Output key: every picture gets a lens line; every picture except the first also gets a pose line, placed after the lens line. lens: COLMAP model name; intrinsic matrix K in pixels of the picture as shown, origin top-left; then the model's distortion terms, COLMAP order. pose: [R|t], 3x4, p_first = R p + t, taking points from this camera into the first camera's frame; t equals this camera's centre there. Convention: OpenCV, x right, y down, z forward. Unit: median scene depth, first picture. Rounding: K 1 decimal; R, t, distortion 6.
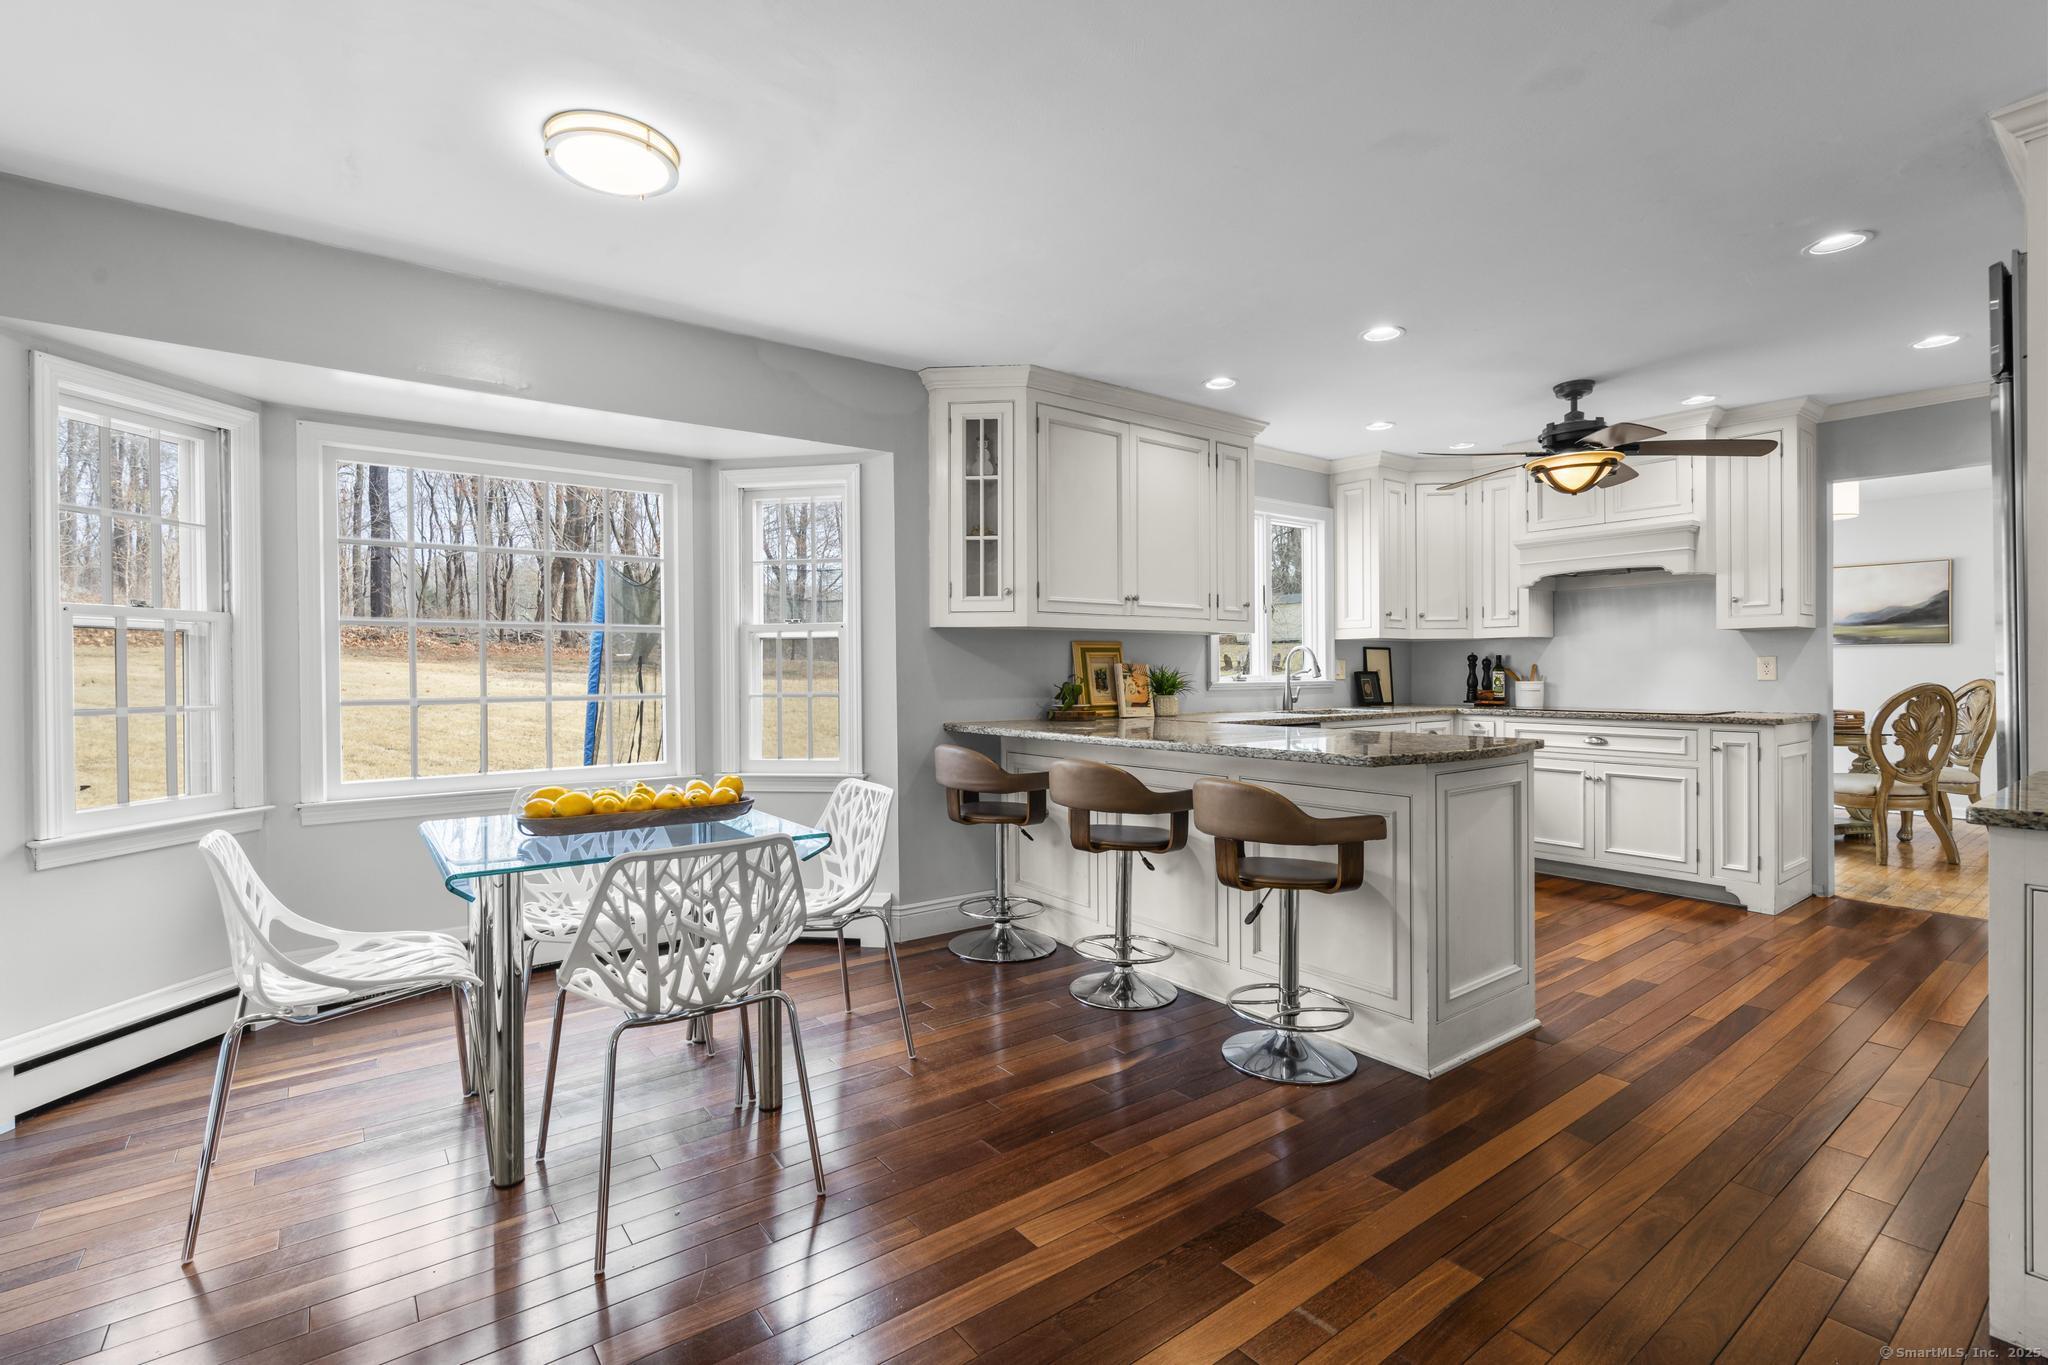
lens RADIAL K [[932.6, 0, 1019.6], [0, 932.6, 676.9], [0, 0, 1]] dist [-0.005901, 0.005108]
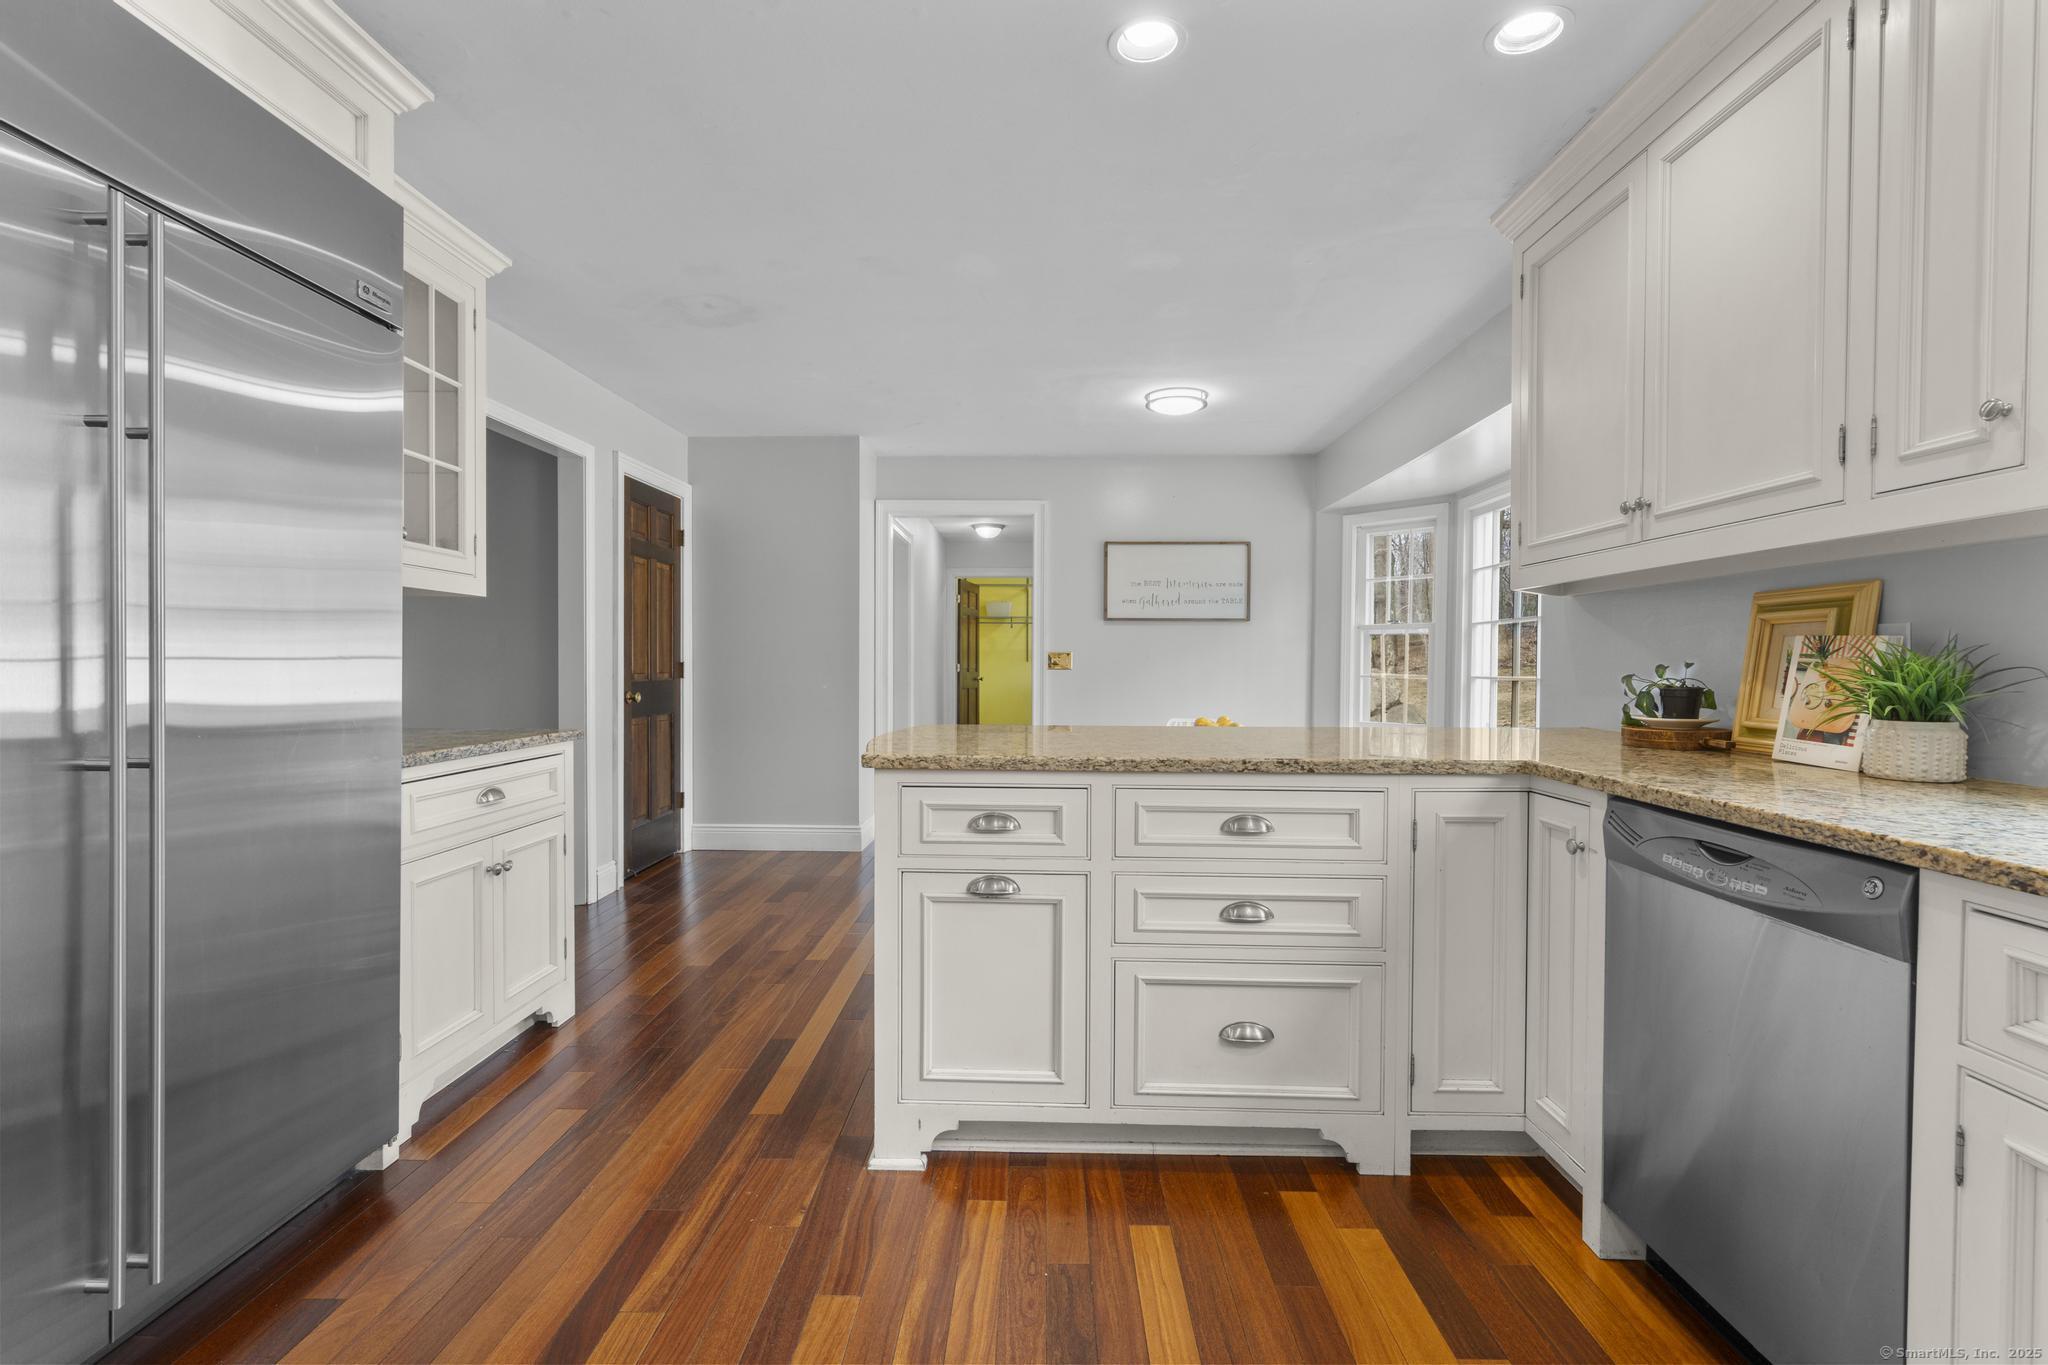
lens RADIAL K [[932.6, 0, 1021.2], [0, 932.6, 680.0], [0, 0, 1]] dist [-0.005901, 0.005108]
pose [[-0.626622, 0.019288, -0.779085, 0.768283], [-0.003973, 0.999602, 0.027943, -0.005424], [0.779313, 0.020604, -0.626296, 1.140773]]
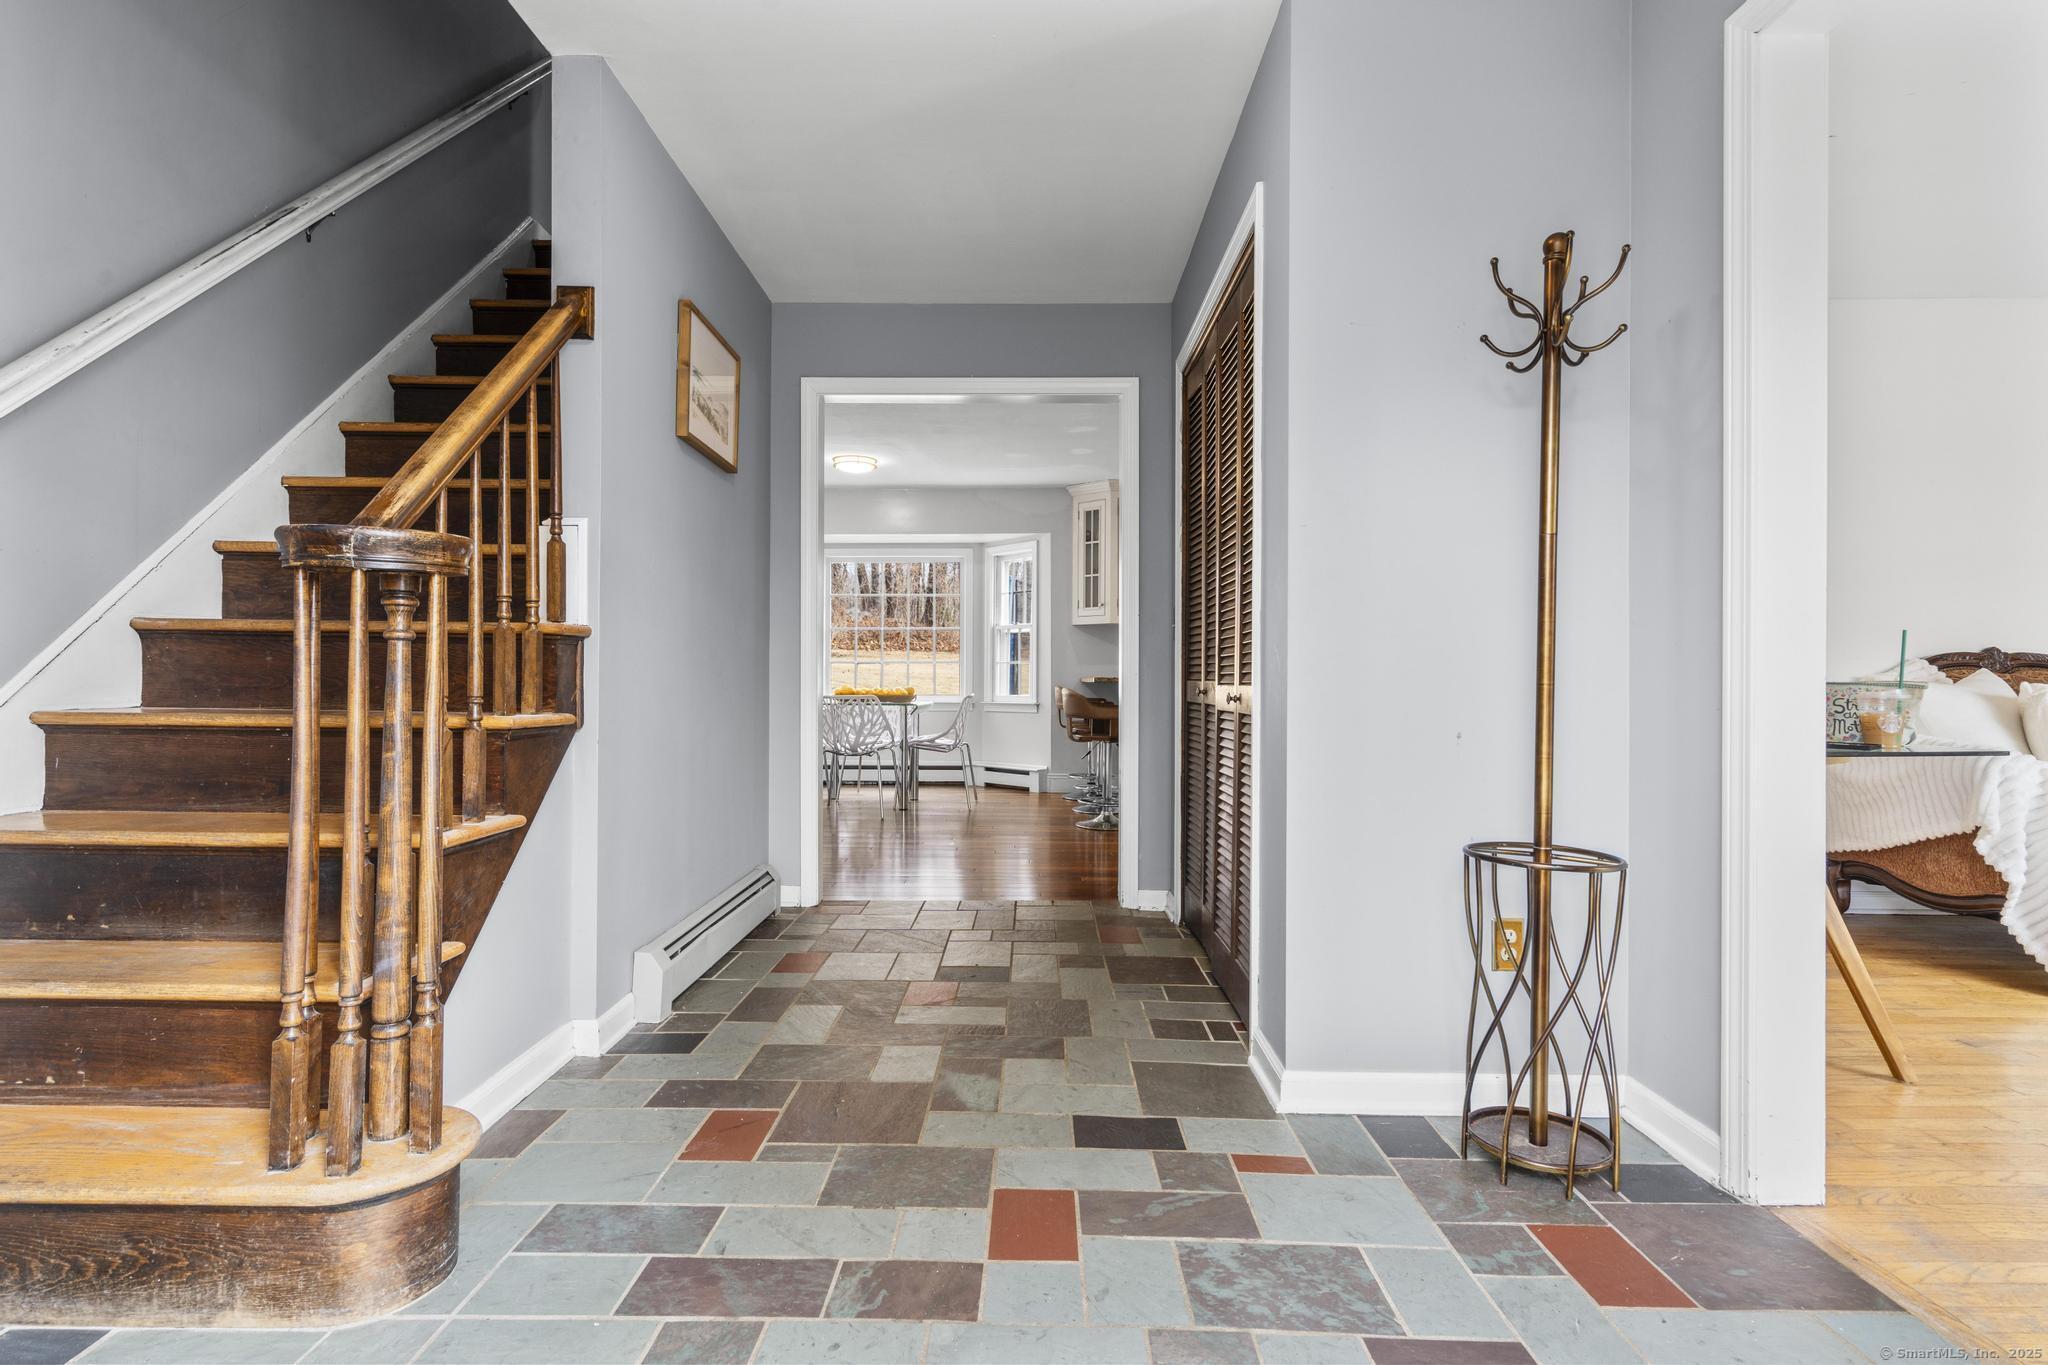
lens RADIAL K [[1011.3, 0, 1024.2], [0, 1011.3, 677.2], [0, 0, 1]] dist [0.004420, 0.000208]
pose [[0.789890, 0.009901, -0.613168, 1.067225], [-0.013442, 0.999909, -0.001169, 0.053948], [0.613101, 0.009166, 0.789951, -0.639378]]
